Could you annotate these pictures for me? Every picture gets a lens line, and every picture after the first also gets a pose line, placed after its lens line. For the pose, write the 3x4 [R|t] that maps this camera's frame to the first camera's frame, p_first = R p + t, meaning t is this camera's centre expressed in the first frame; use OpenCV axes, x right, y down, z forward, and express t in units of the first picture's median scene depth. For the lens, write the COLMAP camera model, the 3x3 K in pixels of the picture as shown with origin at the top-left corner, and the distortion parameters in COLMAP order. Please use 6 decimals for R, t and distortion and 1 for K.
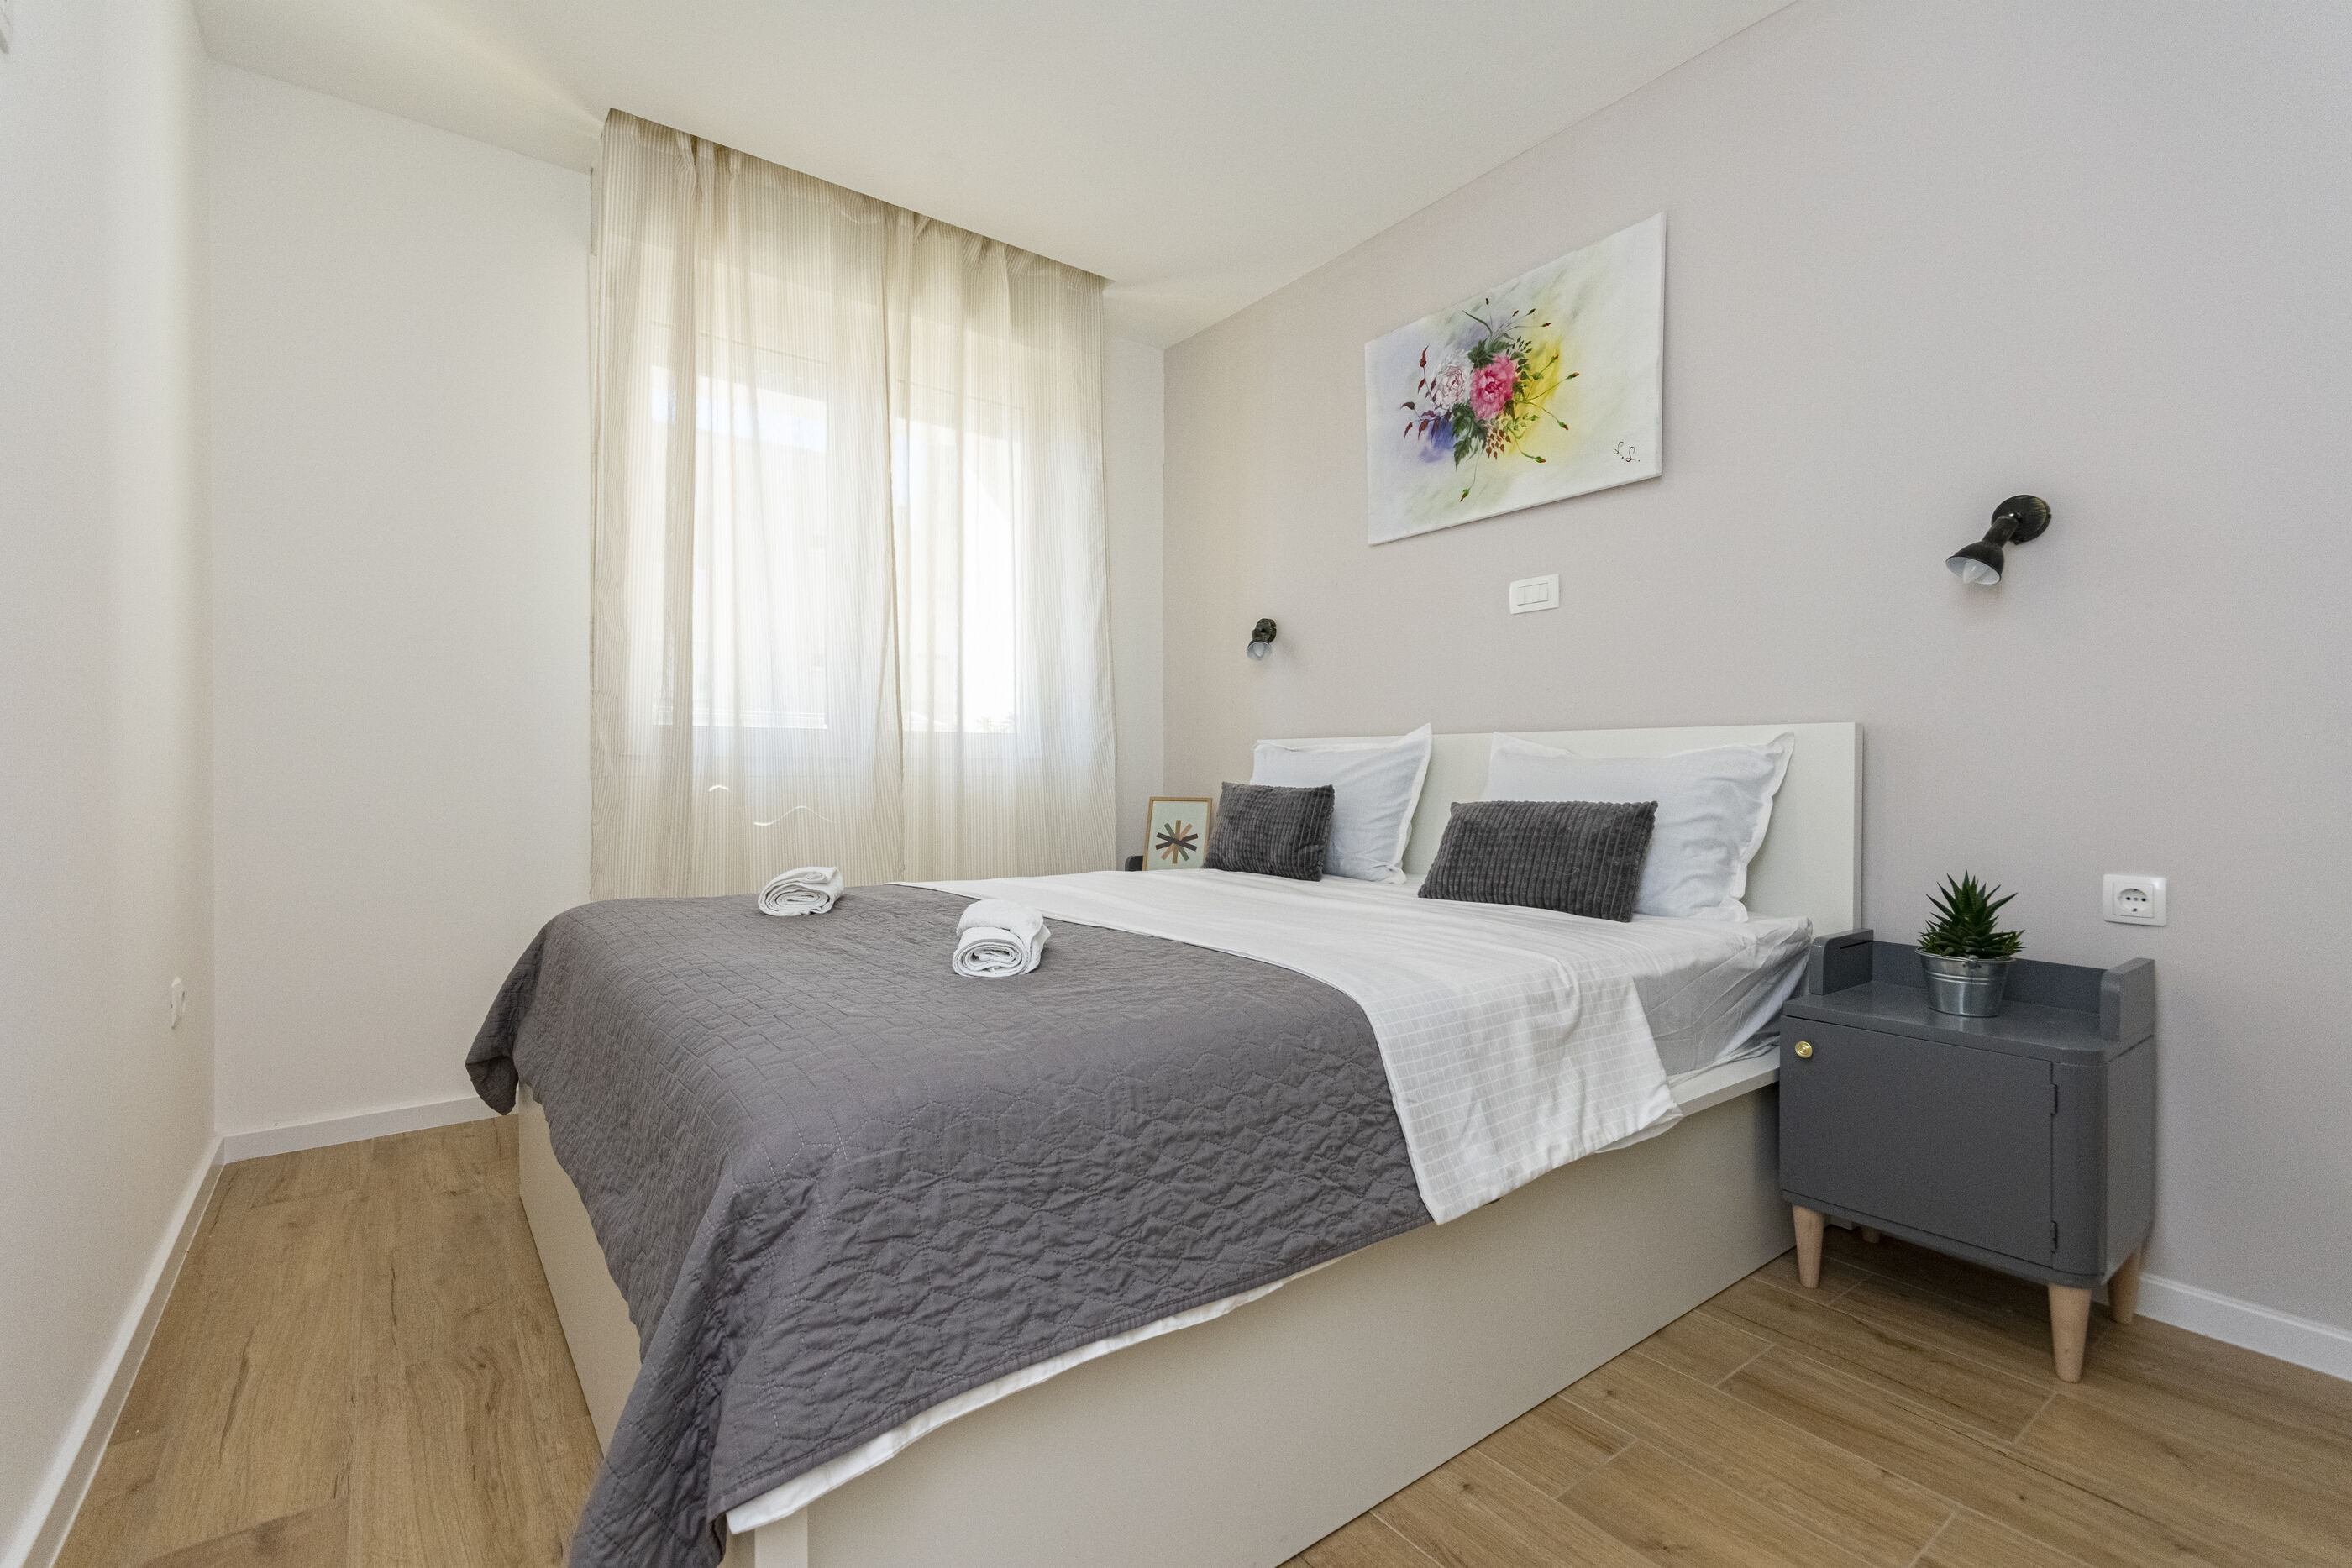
lens RADIAL K [[1052.4, 0, 1188.9], [0, 1052.4, 760.3], [0, 0, 1]] dist [-0.001552, -0.000381]
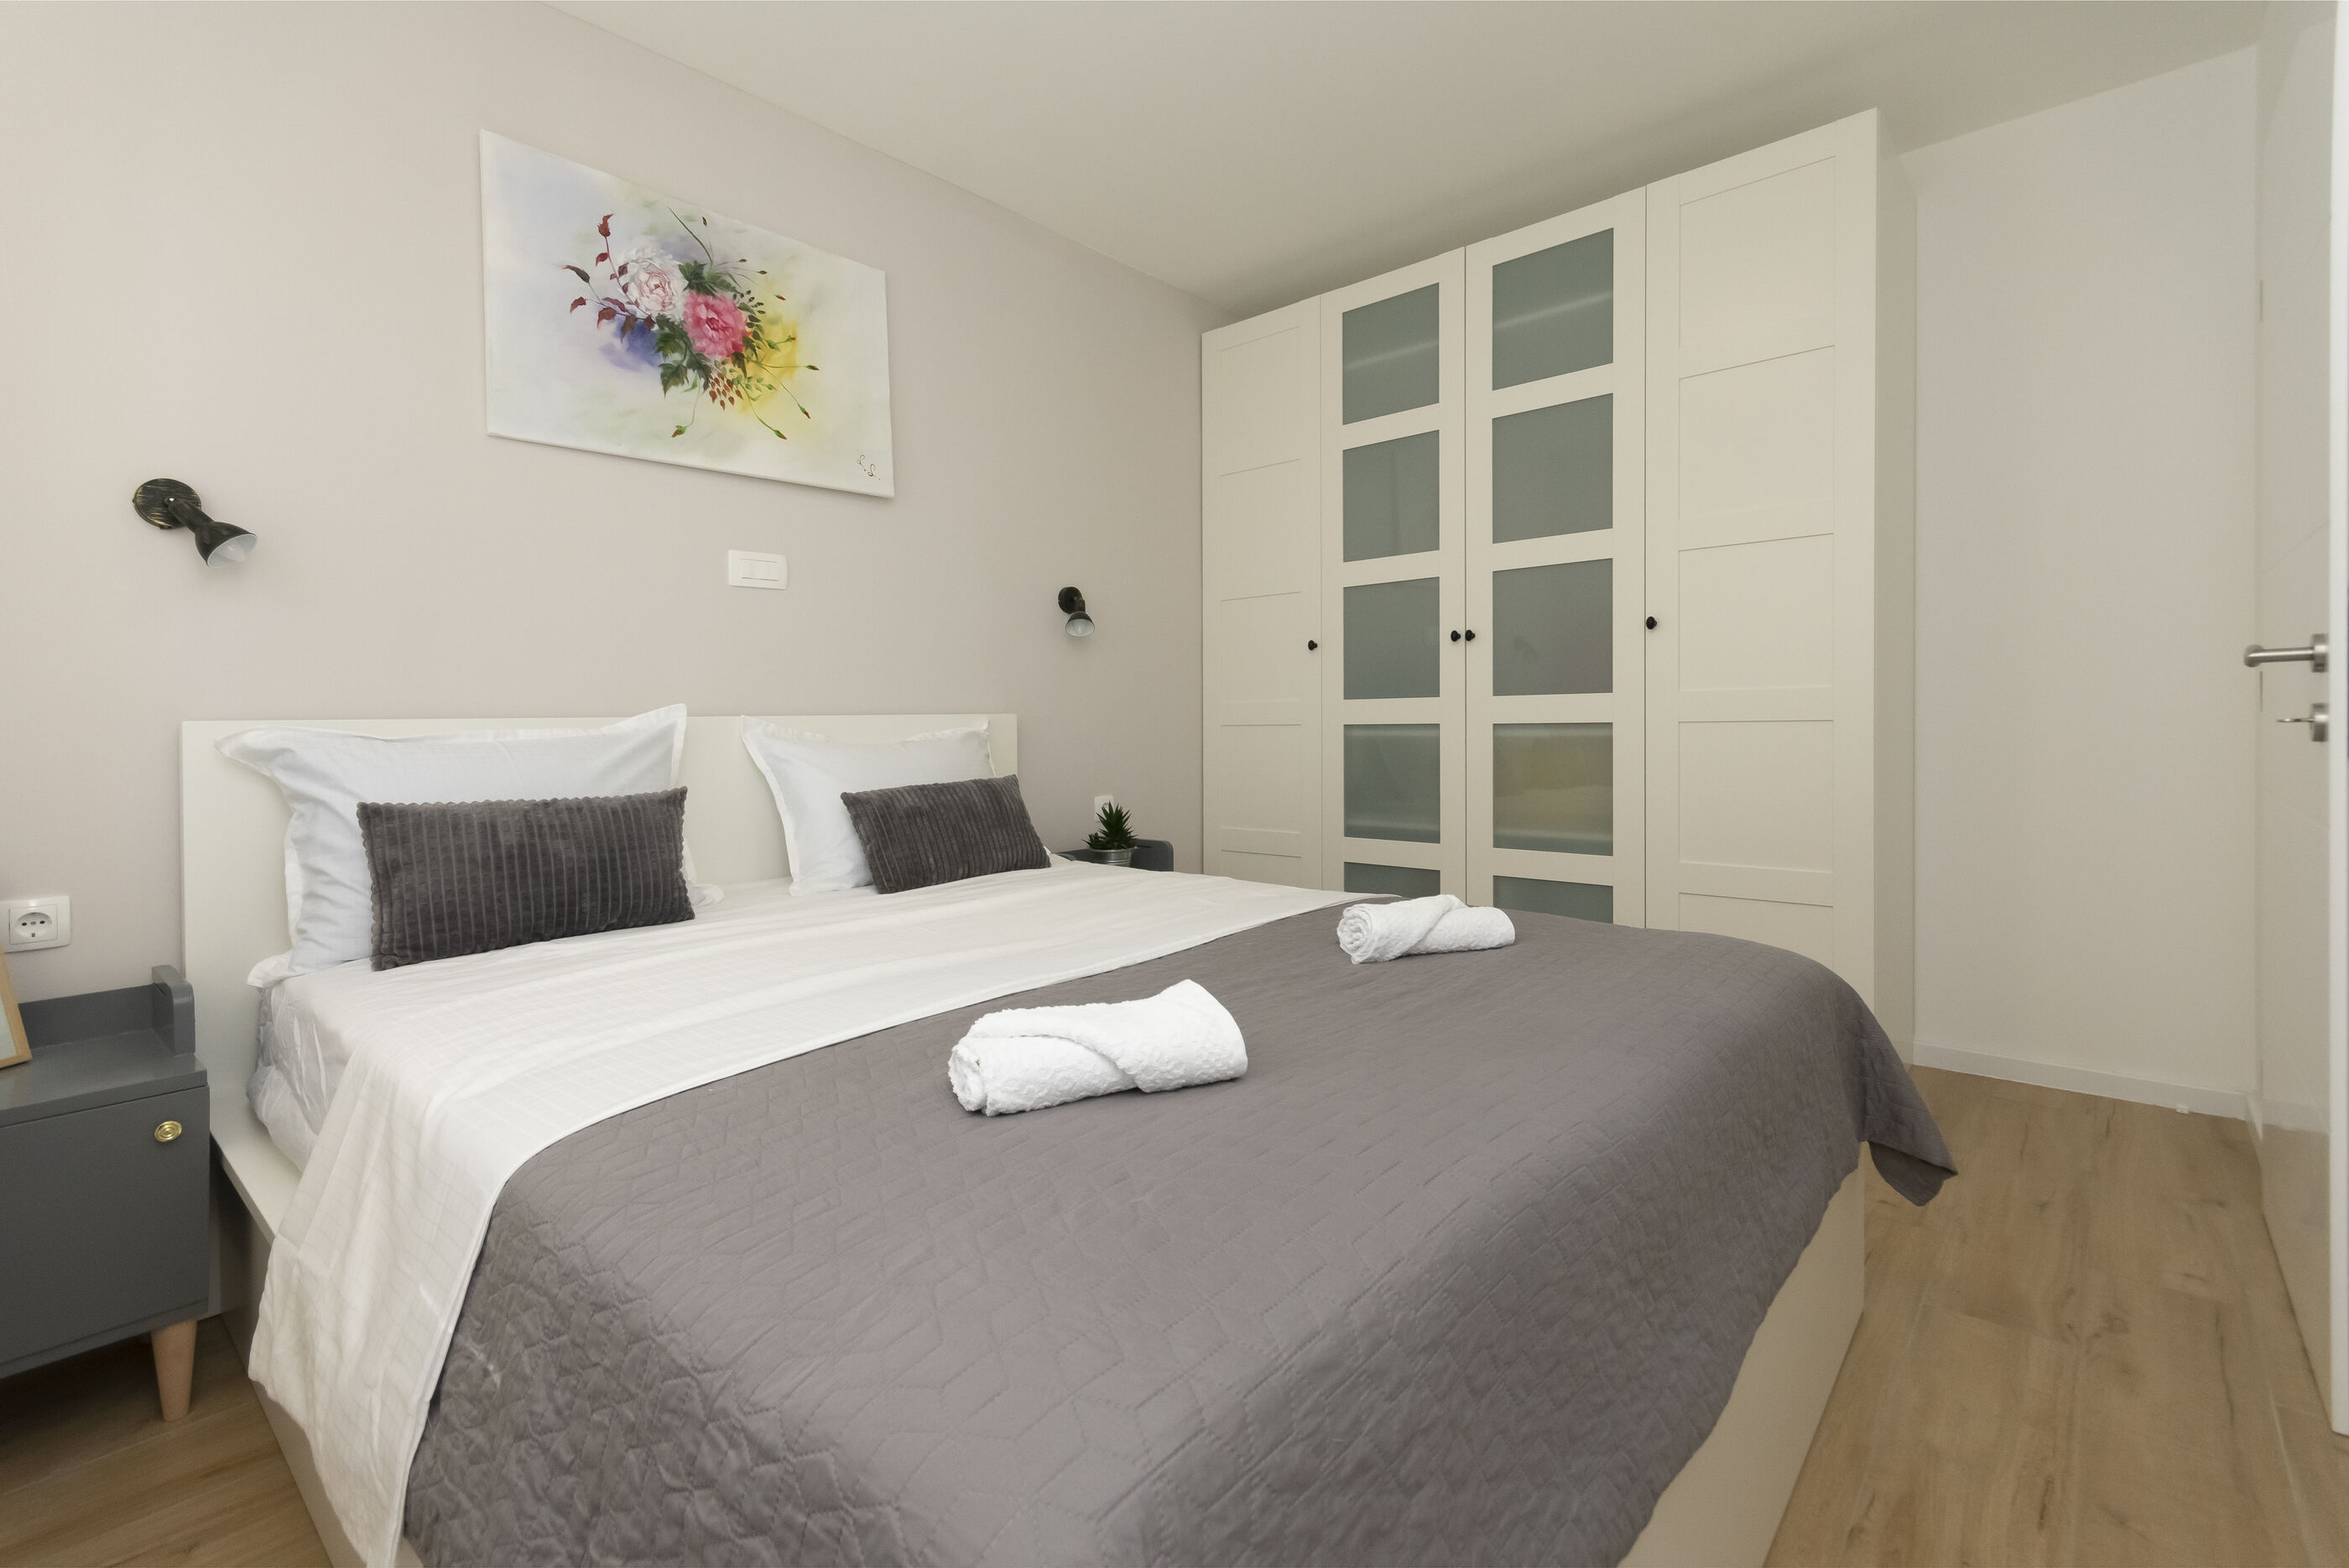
lens RADIAL K [[1051.2, 0, 1184.8], [0, 1051.2, 782.4], [0, 0, 1]] dist [-0.001552, -0.000381]
pose [[-0.223715, -0.038808, 0.973882, -0.671757], [0.031636, 0.998391, 0.047052, 0.001599], [-0.974141, 0.041336, -0.222127, 0.818864]]
